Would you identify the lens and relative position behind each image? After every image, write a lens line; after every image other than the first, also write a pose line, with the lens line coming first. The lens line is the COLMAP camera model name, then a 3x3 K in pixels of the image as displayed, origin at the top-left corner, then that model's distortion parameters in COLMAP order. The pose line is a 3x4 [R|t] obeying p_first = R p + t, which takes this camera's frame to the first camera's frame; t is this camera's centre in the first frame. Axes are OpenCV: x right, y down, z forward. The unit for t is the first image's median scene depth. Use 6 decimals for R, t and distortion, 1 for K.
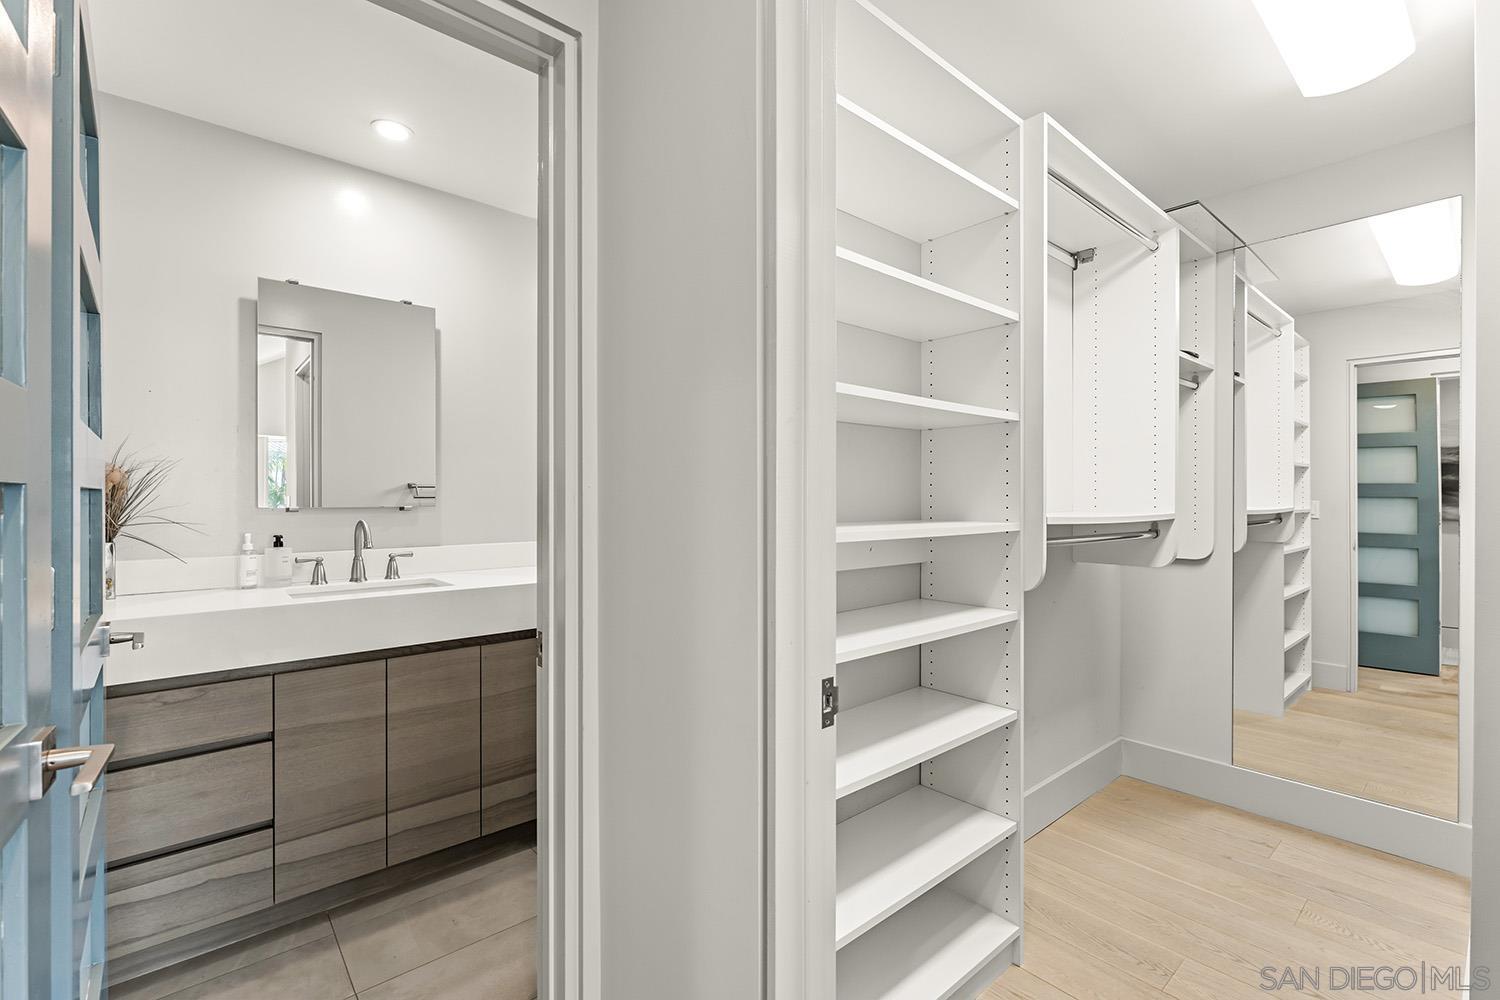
lens RADIAL K [[673.5, 0, 745.0], [0, 673.5, 498.2], [0, 0, 1]] dist [0.033495, 0.000008]
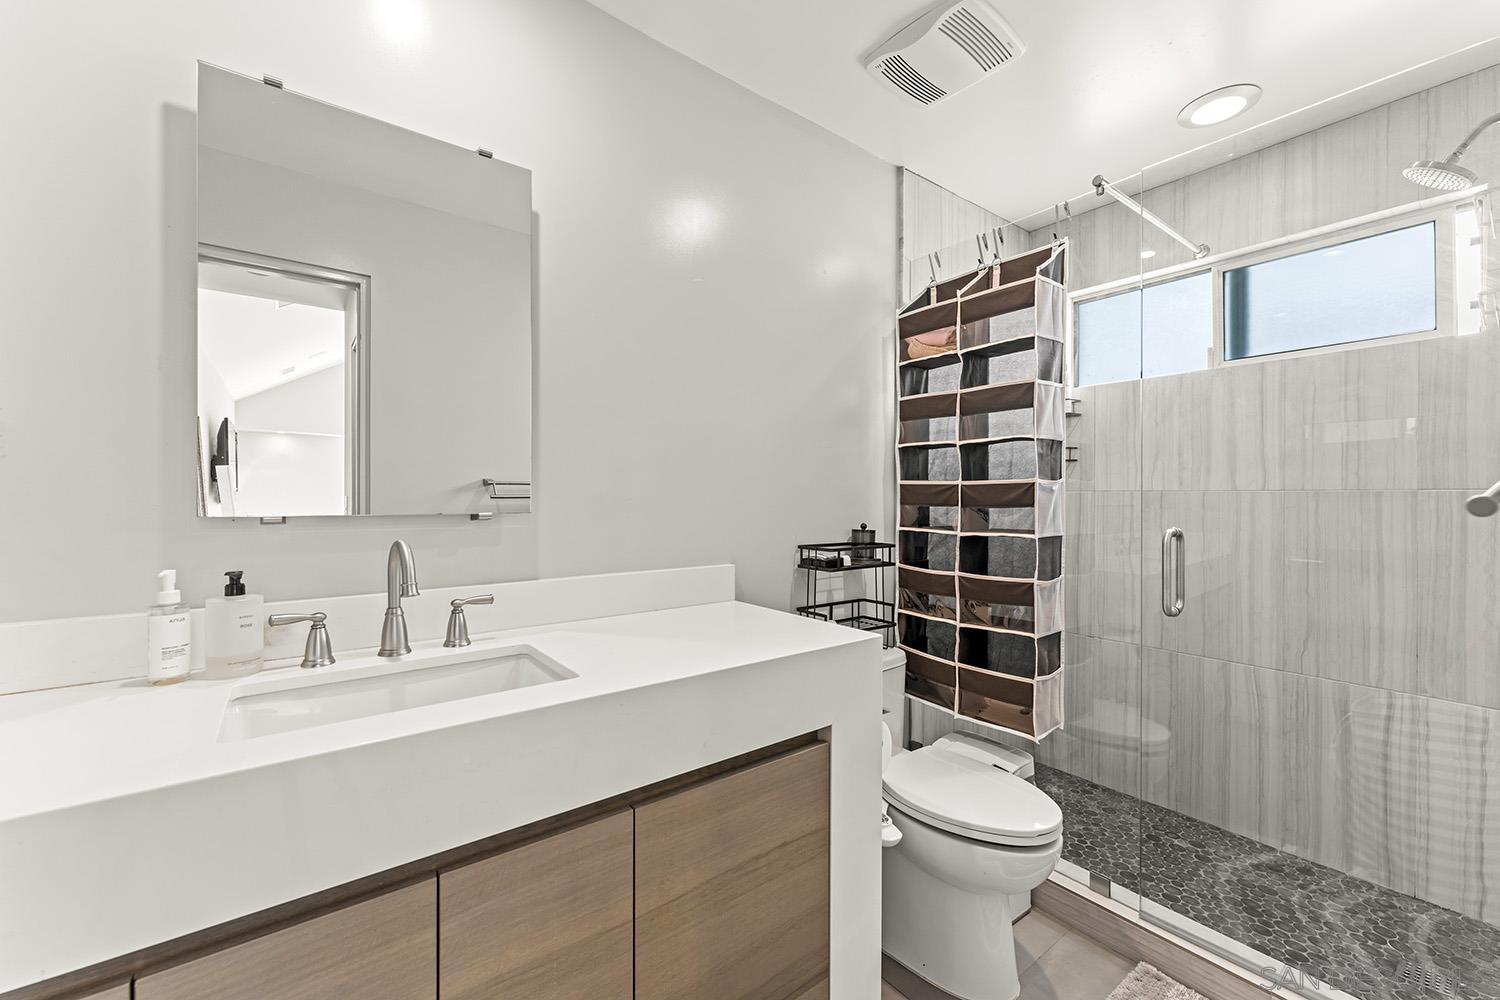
lens RADIAL K [[601.9, 0, 755.9], [0, 601.9, 501.5], [0, 0, 1]] dist [0.013495, 0.000074]
pose [[0.999474, 0.003742, -0.032210, -0.273209], [-0.003645, 0.999989, 0.003073, -0.000313], [0.032222, -0.002954, 0.999476, 0.541823]]
